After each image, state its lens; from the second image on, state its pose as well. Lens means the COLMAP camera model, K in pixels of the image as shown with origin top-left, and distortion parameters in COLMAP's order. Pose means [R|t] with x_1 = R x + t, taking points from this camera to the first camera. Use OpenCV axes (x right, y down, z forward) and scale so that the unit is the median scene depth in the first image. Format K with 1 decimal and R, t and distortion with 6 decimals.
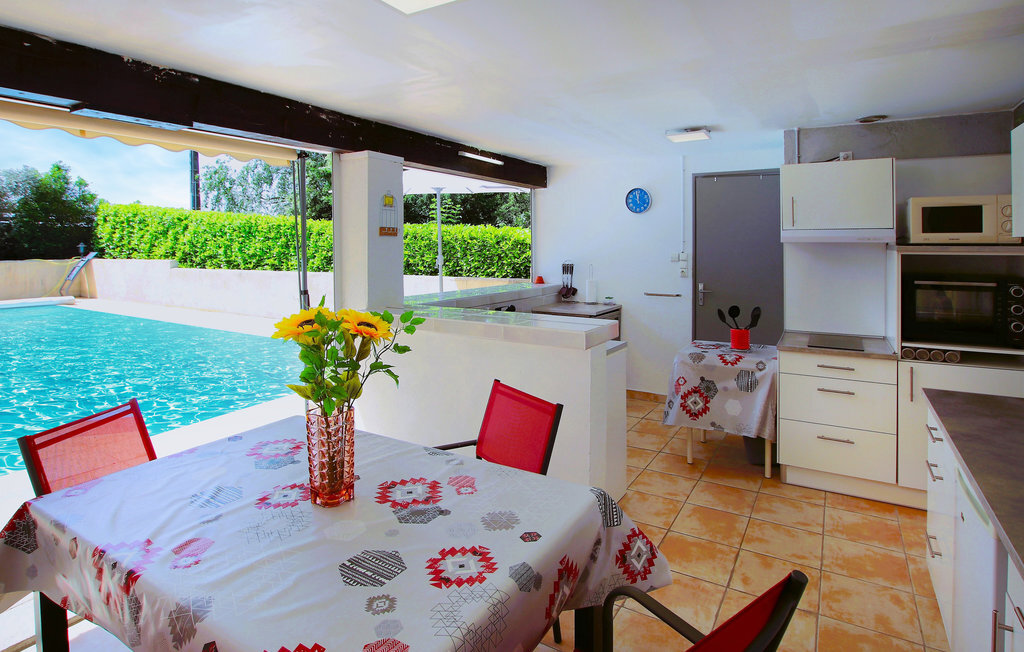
lens RADIAL K [[541.9, 0, 512.8], [0, 541.9, 323.9], [0, 0, 1]] dist [-0.002167, -0.000517]
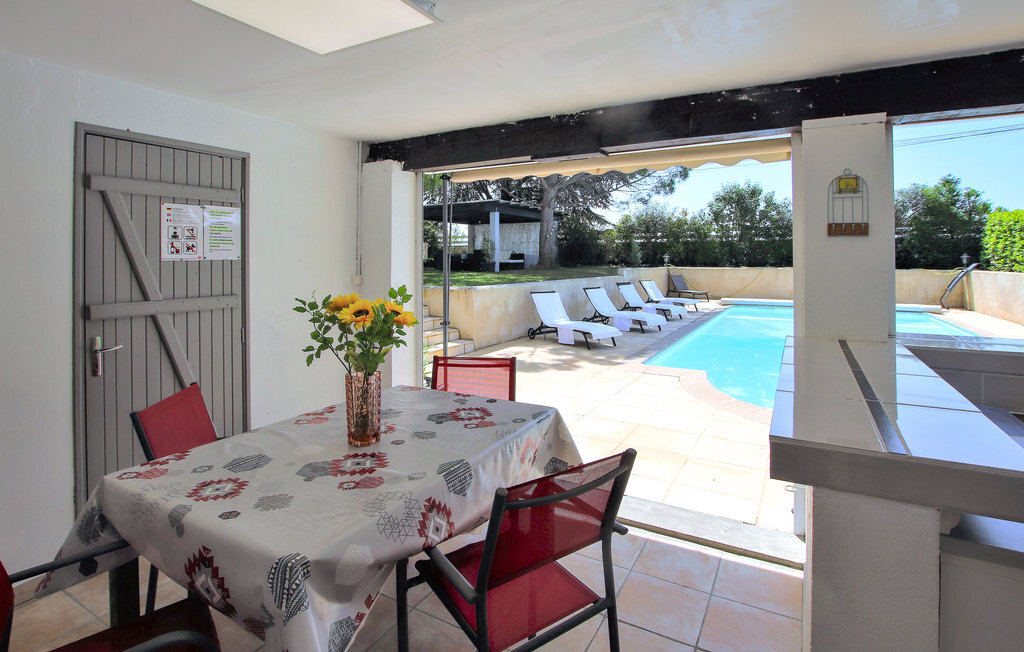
lens RADIAL K [[514.3, 0, 513.5], [0, 514.3, 304.5], [0, 0, 1]] dist [-0.025037, -0.000769]
pose [[0.024560, 0.093749, -0.995293, 0.112818], [-0.145086, 0.985387, 0.089236, -0.021112], [0.989114, 0.142212, 0.037803, 0.163400]]
